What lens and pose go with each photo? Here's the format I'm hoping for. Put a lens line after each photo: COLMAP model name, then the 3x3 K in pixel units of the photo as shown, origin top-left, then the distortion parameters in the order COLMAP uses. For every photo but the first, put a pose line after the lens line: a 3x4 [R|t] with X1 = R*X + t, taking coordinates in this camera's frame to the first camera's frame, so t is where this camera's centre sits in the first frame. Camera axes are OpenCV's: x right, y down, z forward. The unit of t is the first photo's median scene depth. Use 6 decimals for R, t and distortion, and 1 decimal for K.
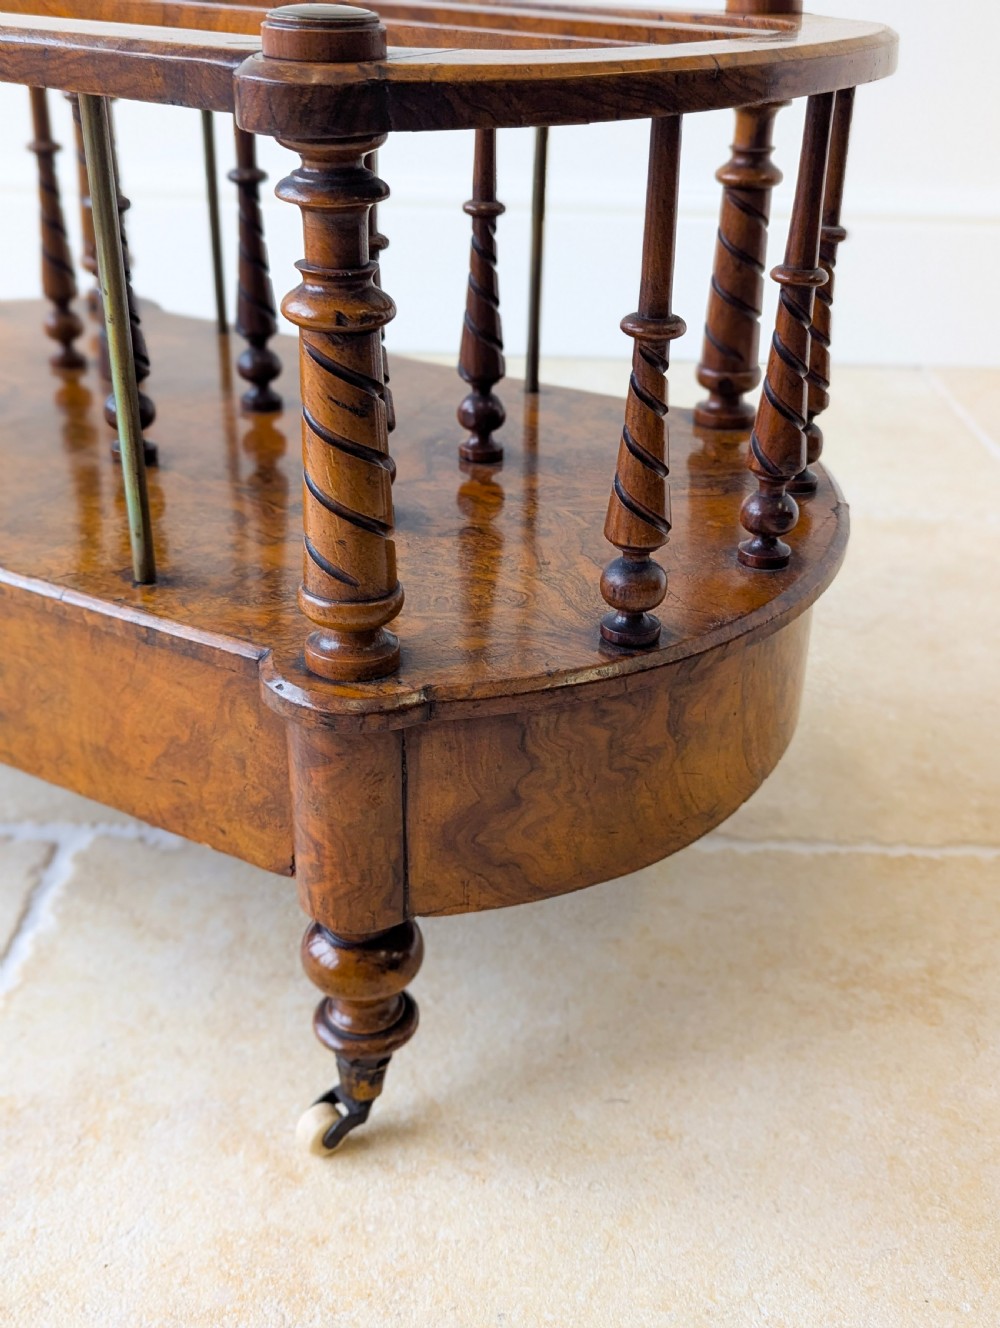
lens RADIAL K [[1449.1, 0, 546.7], [0, 1449.1, 684.0], [0, 0, 1]] dist [0.060002, -0.040001]
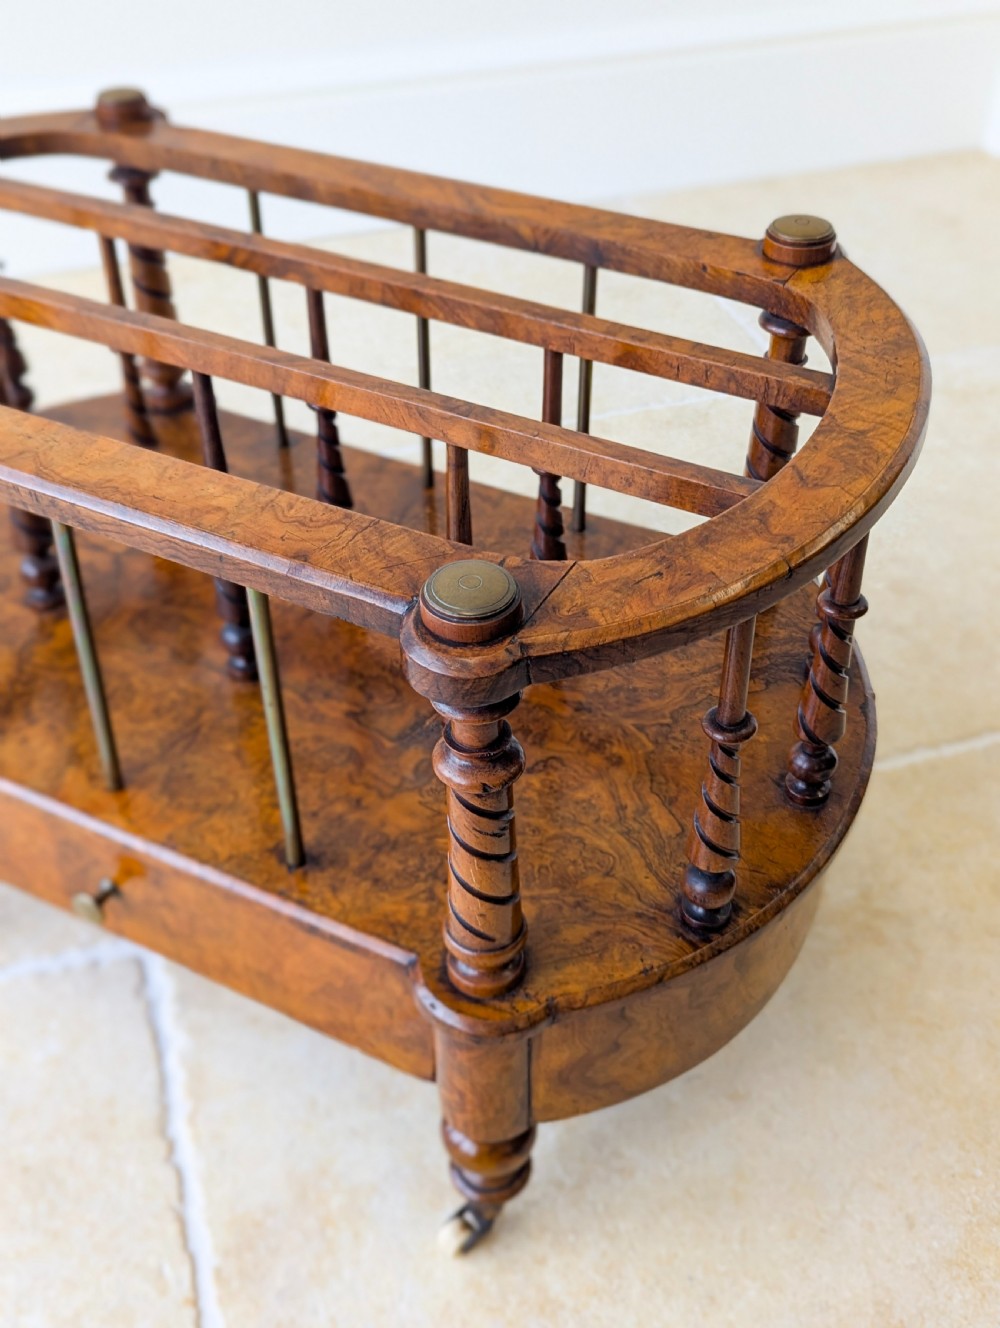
lens RADIAL K [[1448.9, 0, 509.7], [0, 1448.9, 655.8], [0, 0, 1]] dist [0.047276, 0.006513]
pose [[0.999016, -0.043697, -0.007598, -0.084271], [0.044324, 0.977489, 0.206277, -0.483592], [-0.001587, -0.206411, 0.978464, -0.141513]]
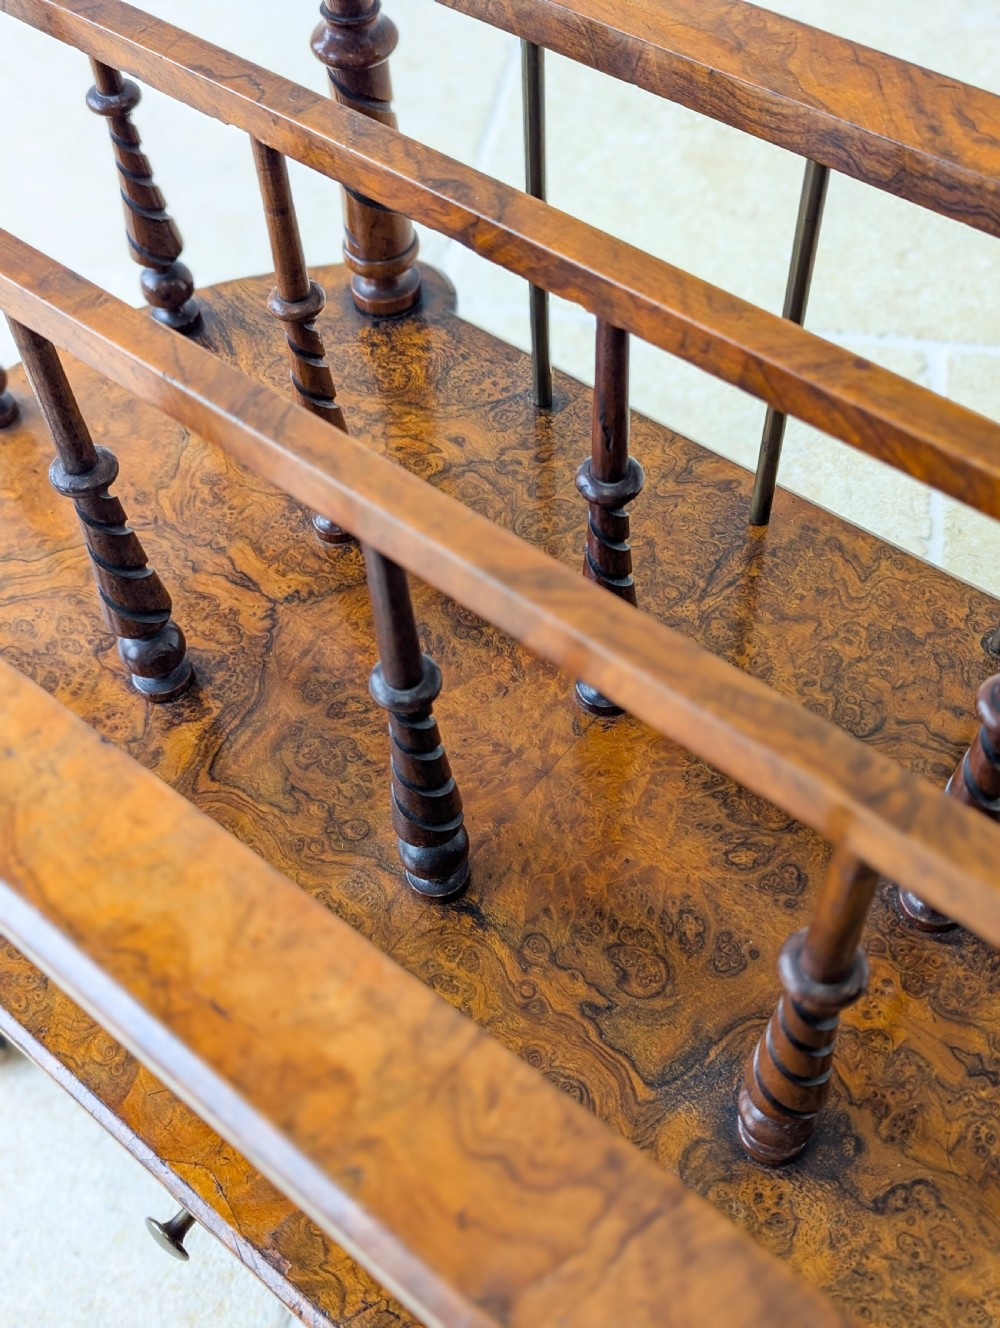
lens RADIAL K [[1442.3, 0, 487.9], [0, 1442.3, 661.9], [0, 0, 1]] dist [0.068236, -0.135735]
pose [[0.977859, 0.102780, -0.182285, -0.171359], [-0.011137, 0.895402, 0.445119, -0.705047], [0.208968, -0.433234, 0.876722, 0.521169]]
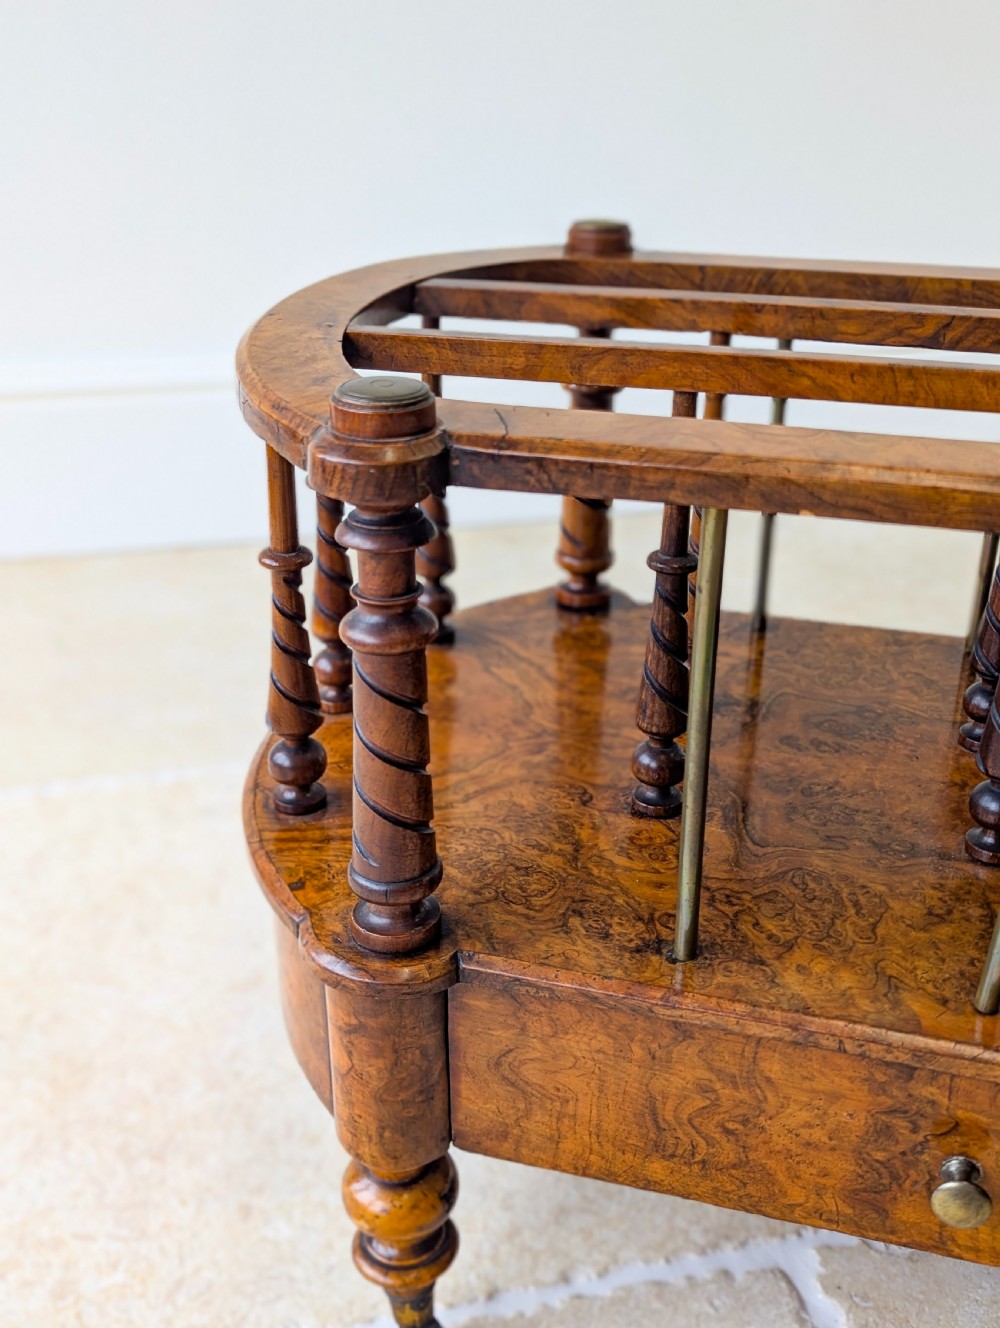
lens RADIAL K [[1443.9, 0, 491.4], [0, 1443.9, 675.0], [0, 0, 1]] dist [0.050631, -0.045509]
pose [[0.972134, -0.126570, 0.197319, -0.898572], [0.132350, 0.991069, -0.016332, -0.352627], [-0.193489, 0.041992, 0.980203, 0.257102]]
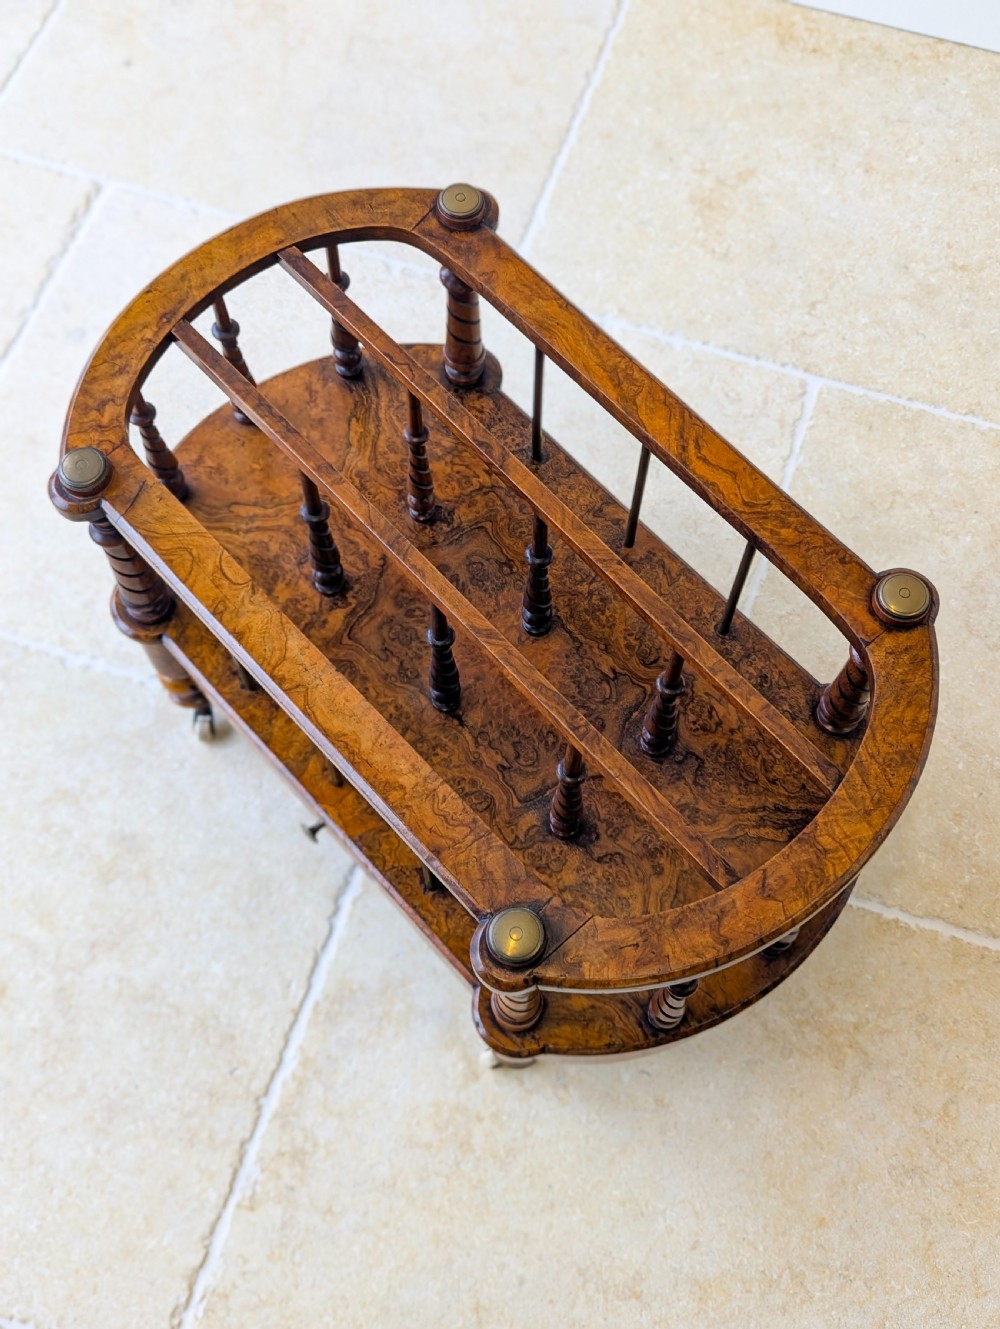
lens RADIAL K [[1477.4, 0, 535.2], [0, 1477.4, 675.4], [0, 0, 1]] dist [0.062999, -0.056837]
pose [[0.949402, 0.280581, -0.141101, 0.045860], [-0.134205, 0.768640, 0.625445, -1.510483], [0.283944, -0.574863, 0.767404, -0.274778]]
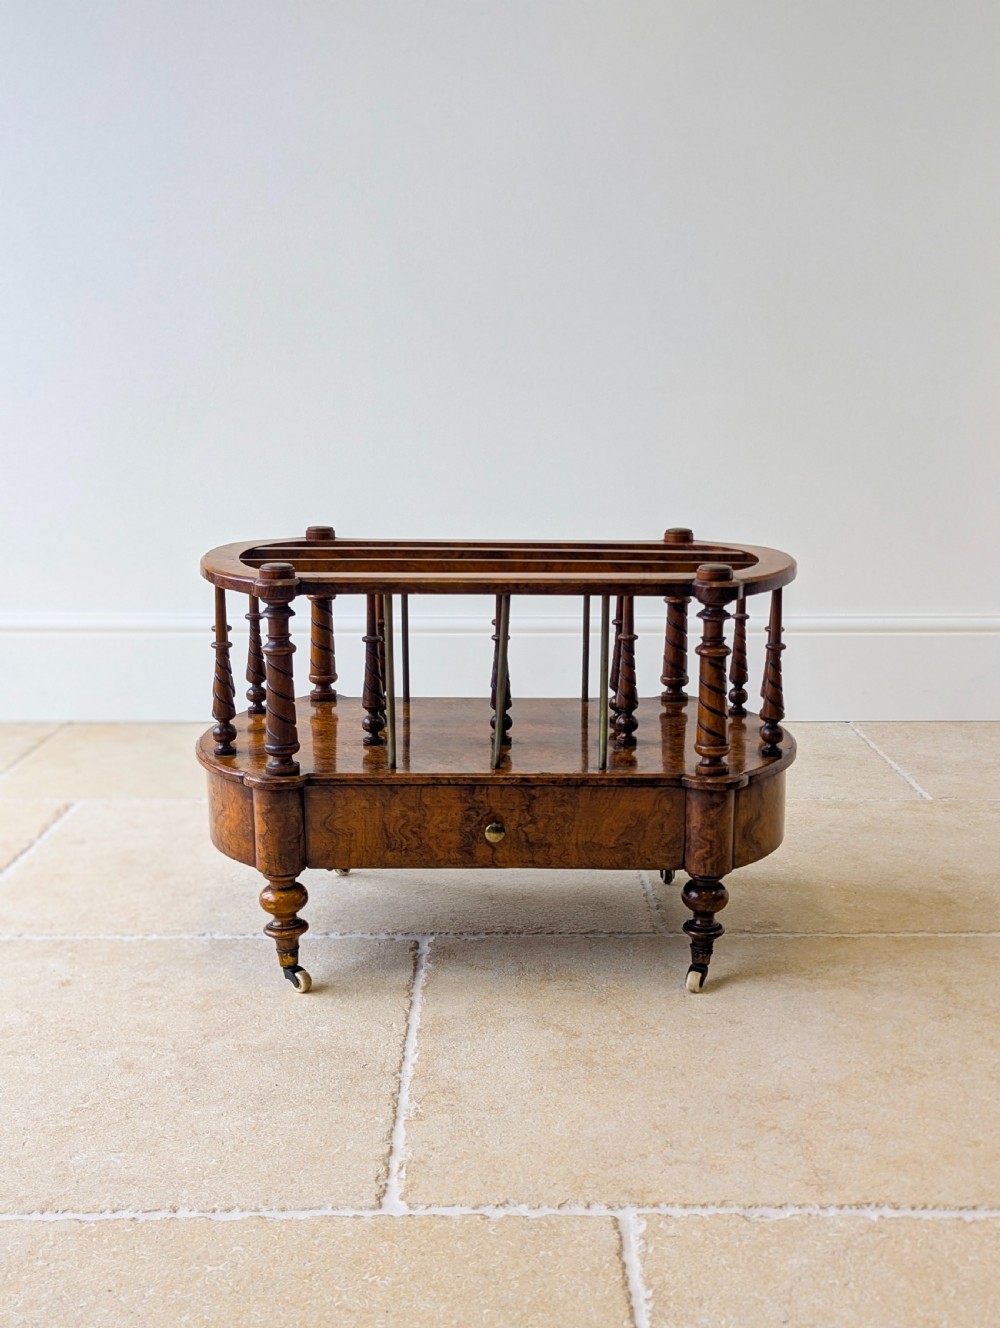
lens RADIAL K [[1455.5, 0, 521.1], [0, 1455.5, 647.8], [0, 0, 1]] dist [0.063394, -0.020751]
pose [[0.999478, -0.032317, 0.000146, -0.256582], [0.030915, 0.954791, -0.295667, 0.463763], [0.009416, 0.295517, 0.955291, -1.497225]]
